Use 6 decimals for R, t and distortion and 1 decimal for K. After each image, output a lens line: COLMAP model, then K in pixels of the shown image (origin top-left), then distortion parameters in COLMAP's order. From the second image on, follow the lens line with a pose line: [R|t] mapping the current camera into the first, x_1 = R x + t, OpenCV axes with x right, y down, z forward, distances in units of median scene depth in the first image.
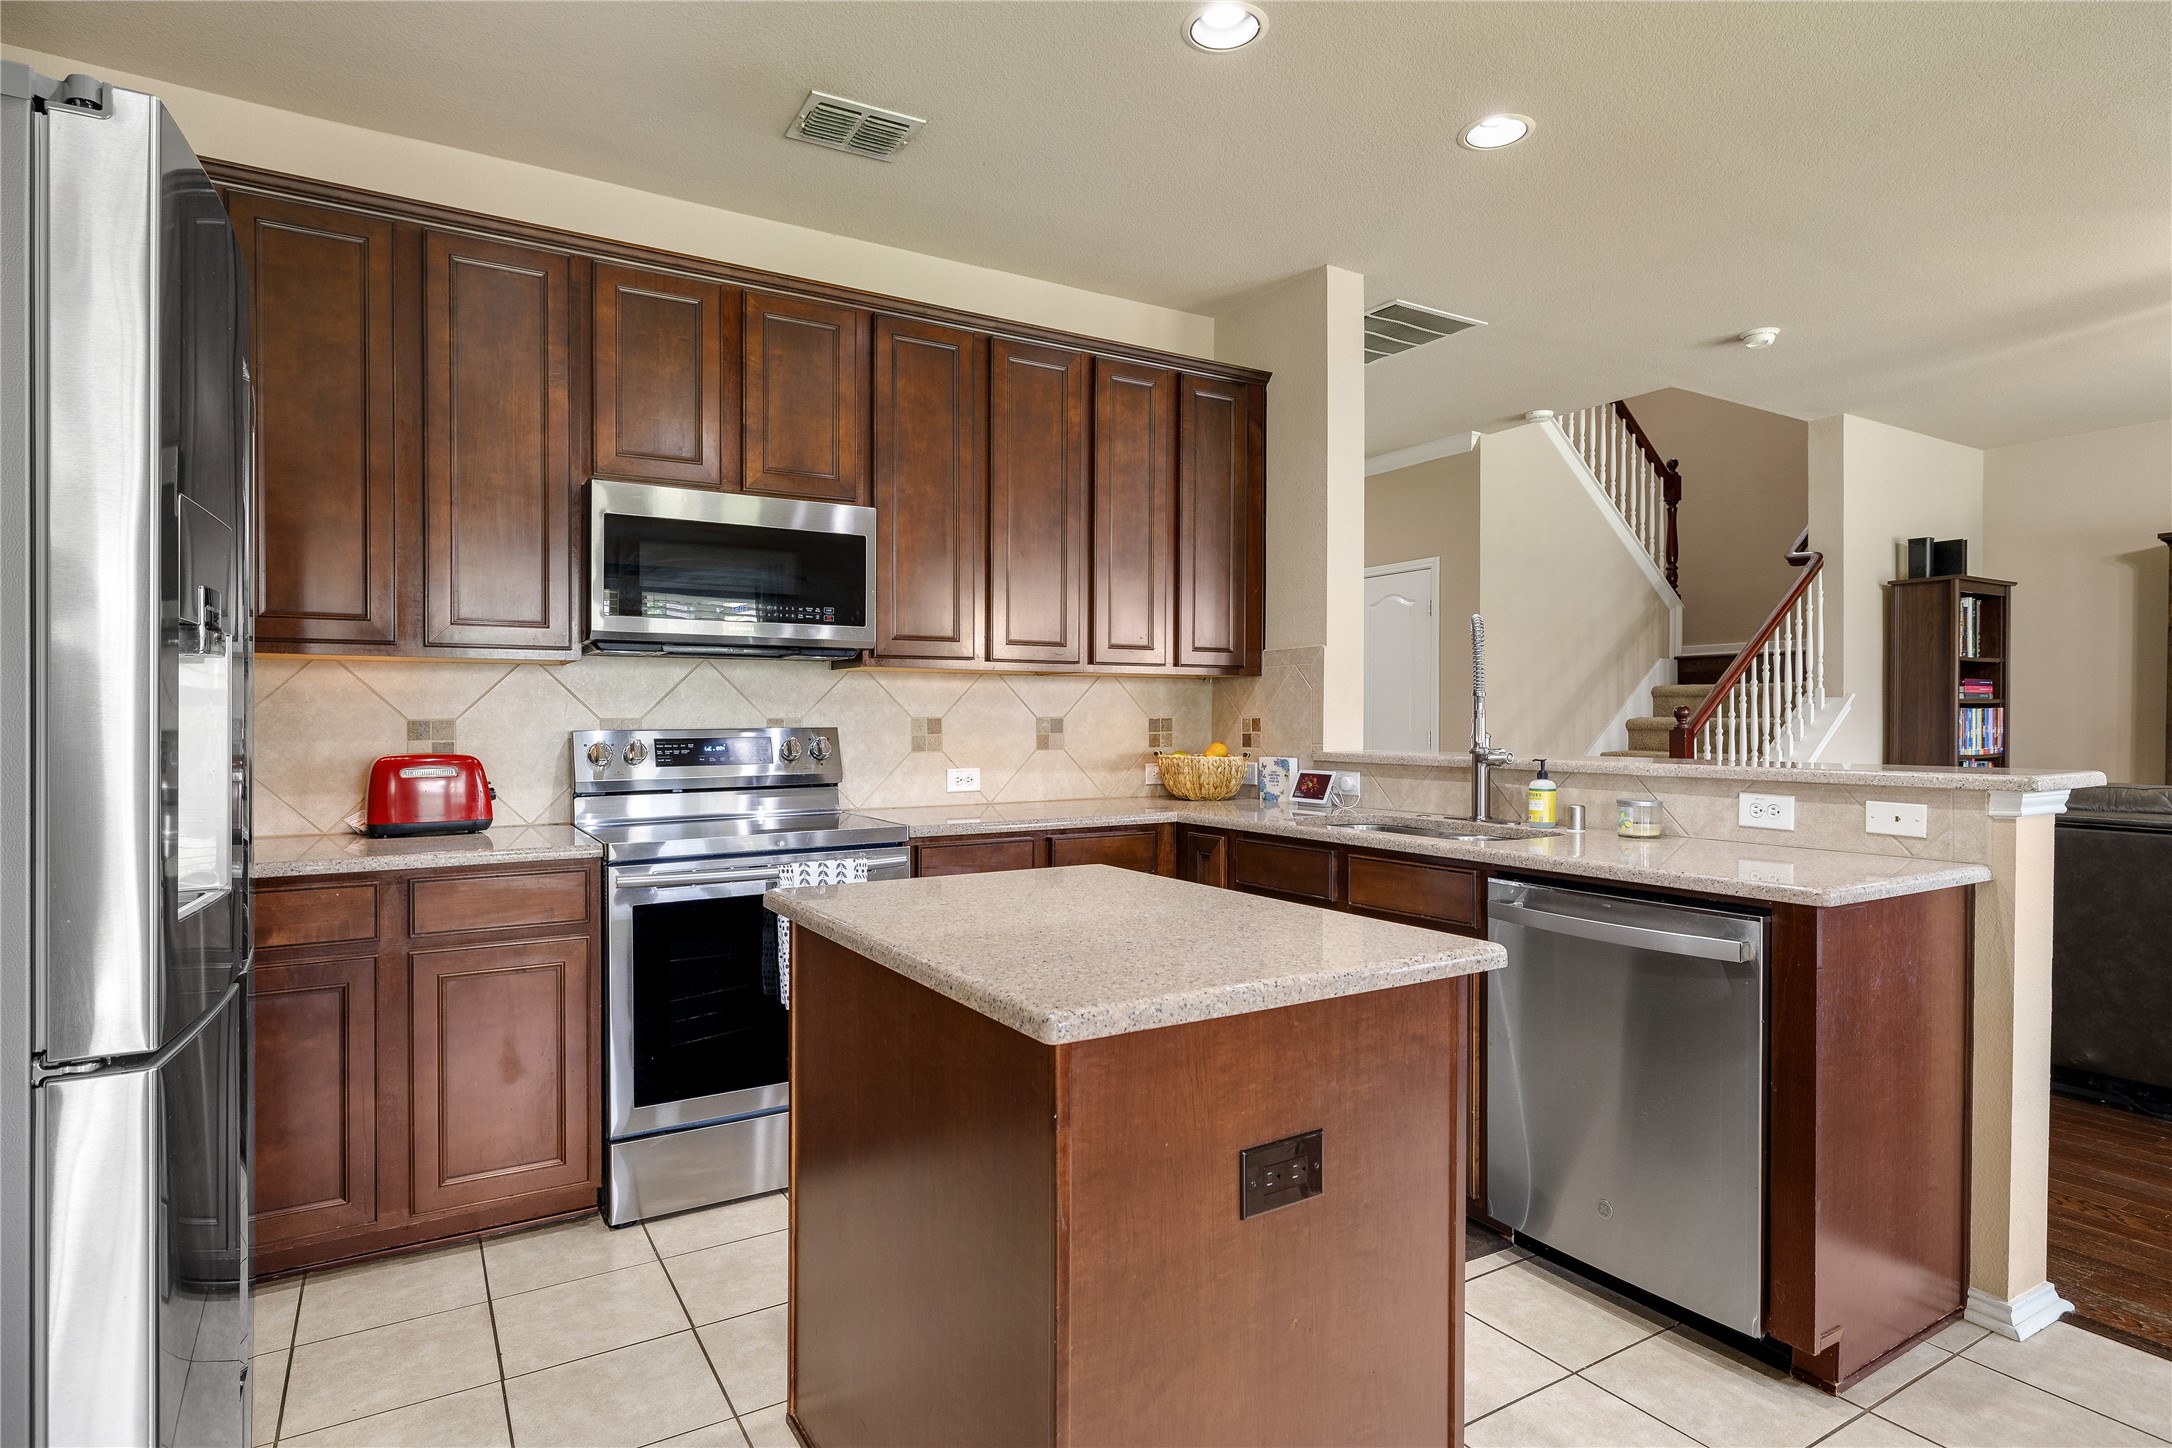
lens RADIAL K [[1142.8, 0, 1098.1], [0, 1142.8, 731.1], [0, 0, 1]] dist [0.002883, -0.001288]
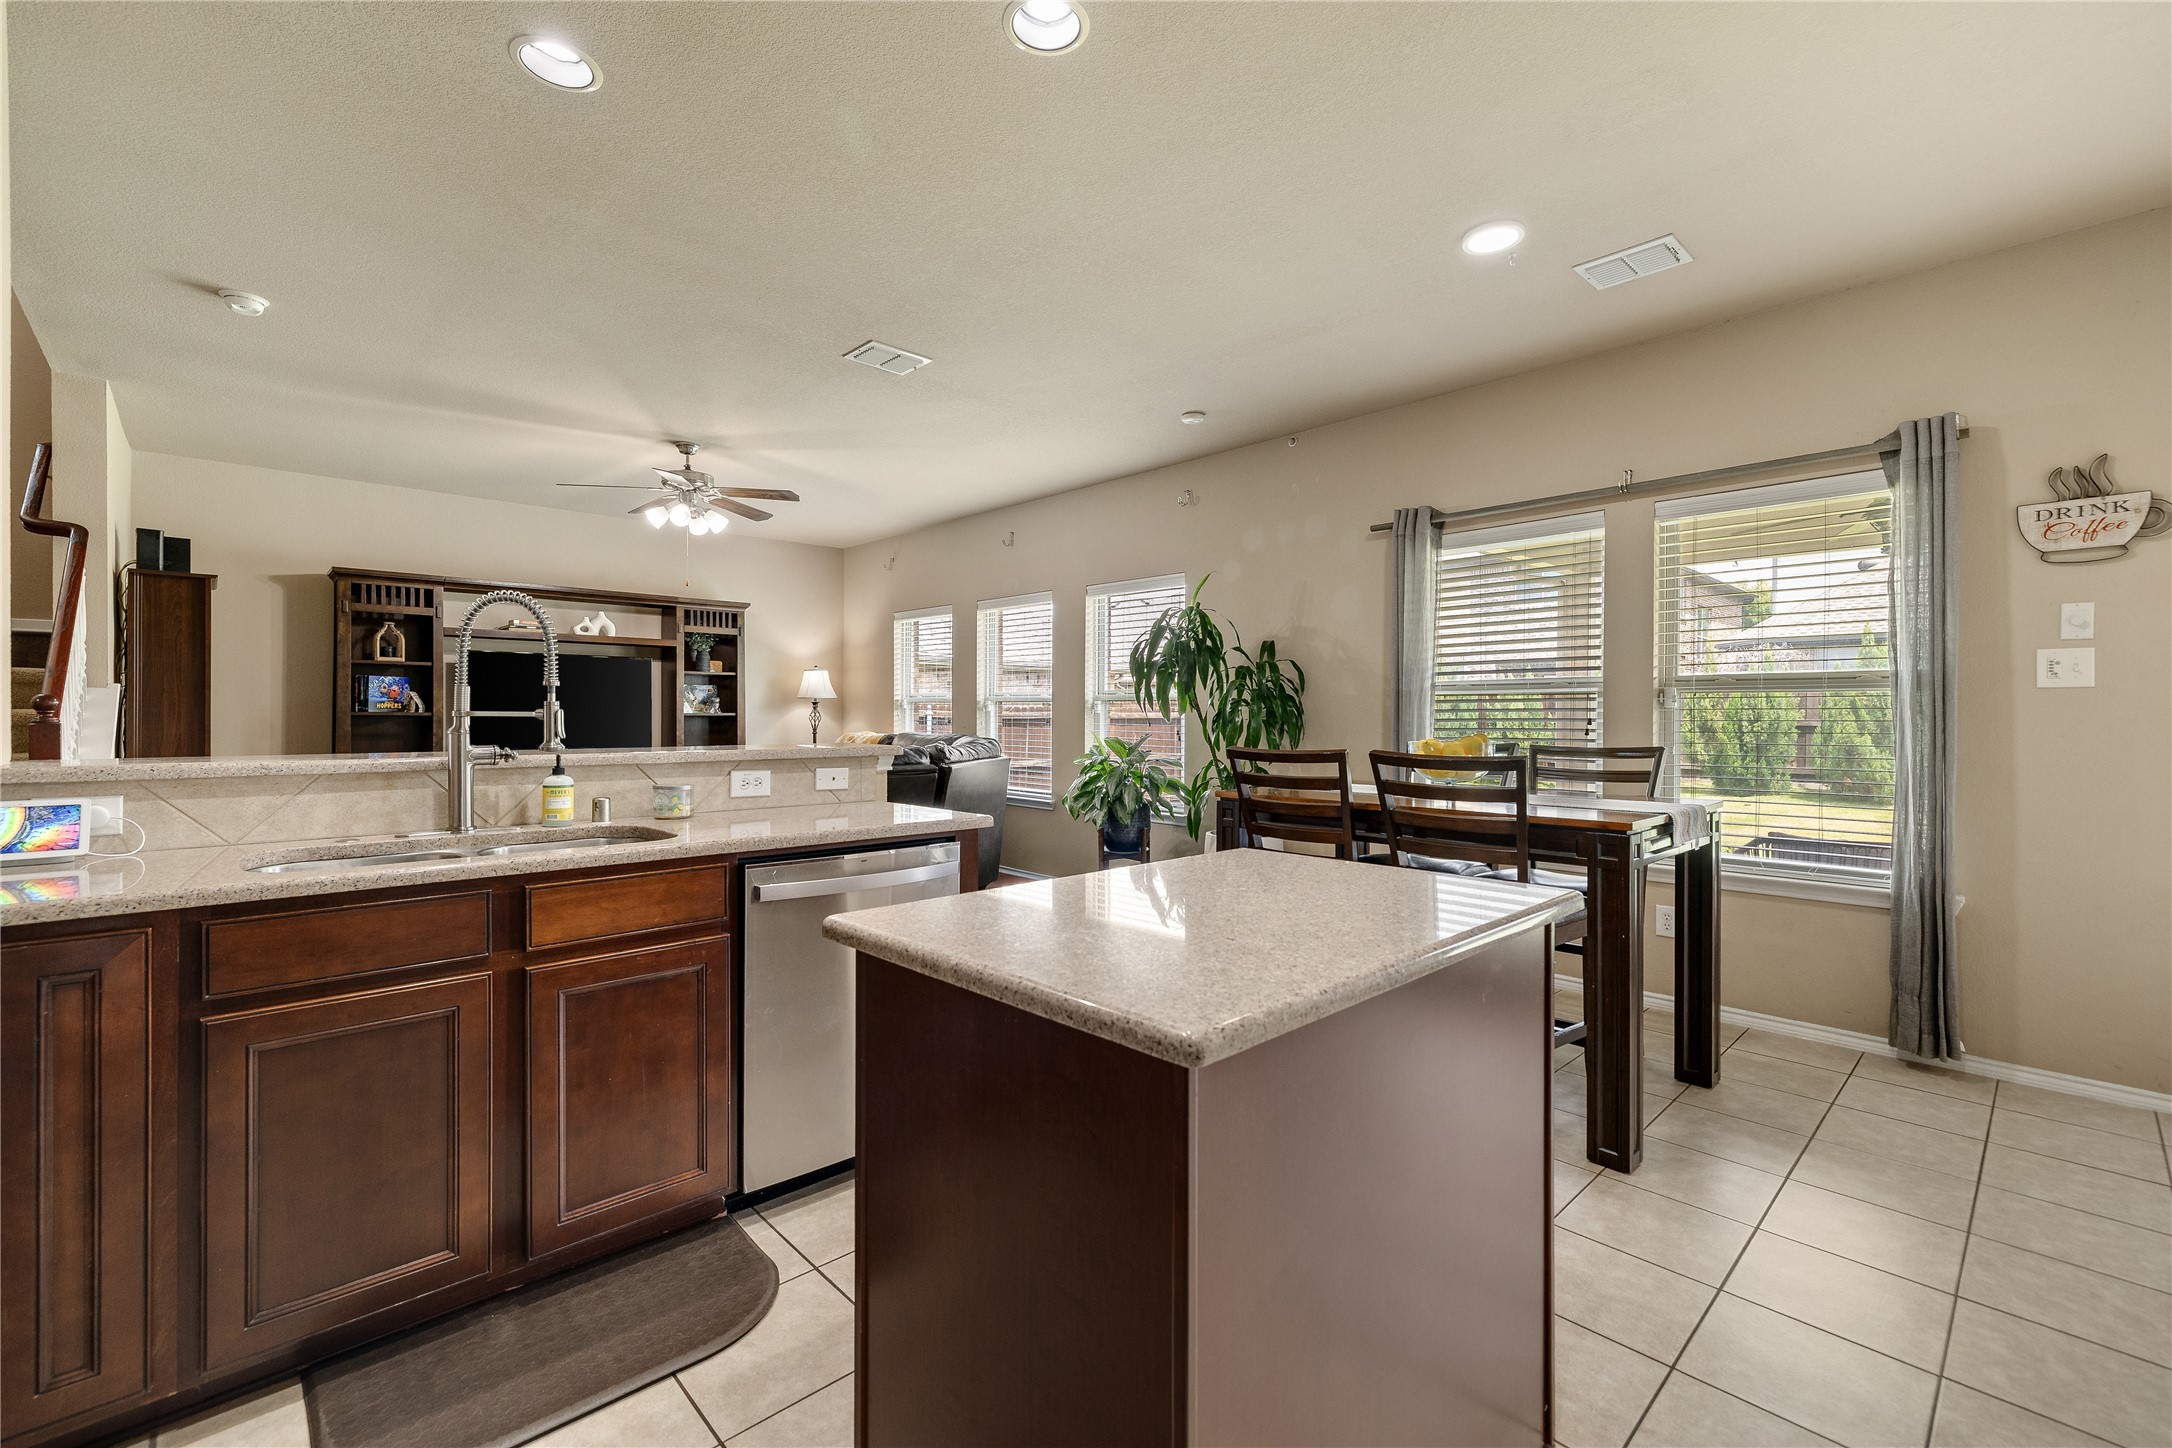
lens RADIAL K [[937.1, 0, 1078.9], [0, 937.1, 719.8], [0, 0, 1]] dist [0.002364, 0.000613]
pose [[-0.191382, -0.004634, 0.981505, -0.374183], [0.007829, 0.999950, 0.006247, -0.004256], [-0.981484, 0.008880, -0.191336, 0.593315]]
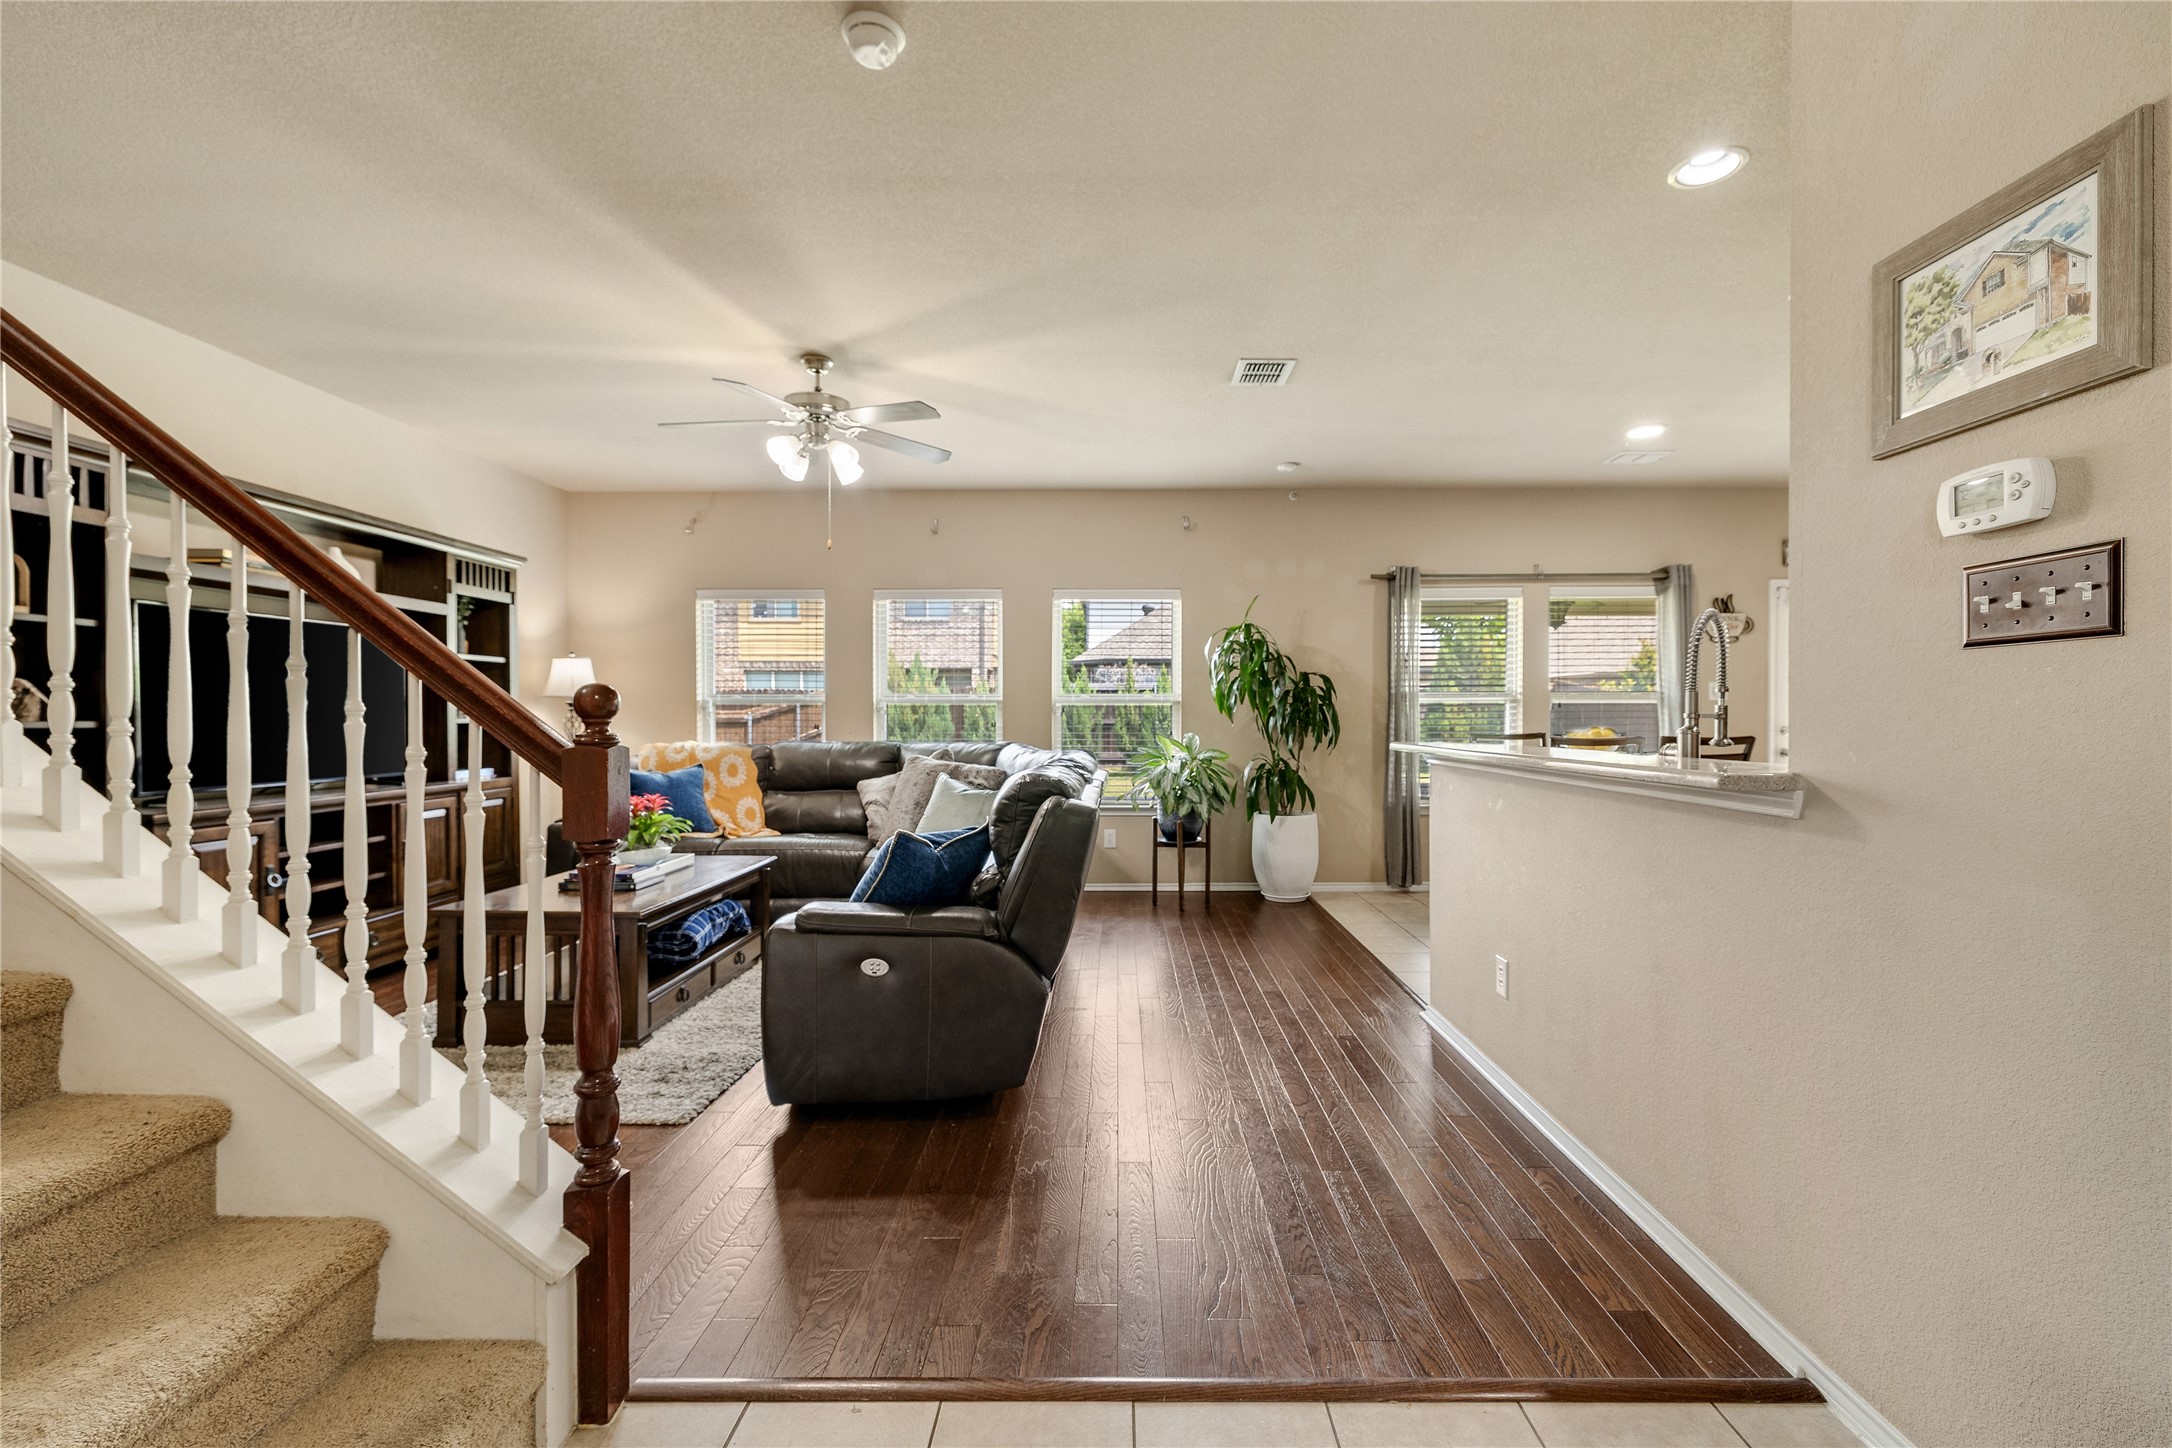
lens RADIAL K [[937.1, 0, 1107.4], [0, 937.1, 729.3], [0, 0, 1]] dist [0.002364, 0.000613]
pose [[-0.846277, -0.004109, 0.532728, 0.286170], [0.008930, 0.999720, 0.021898, -0.017836], [-0.532669, 0.023289, -0.846003, 1.636395]]
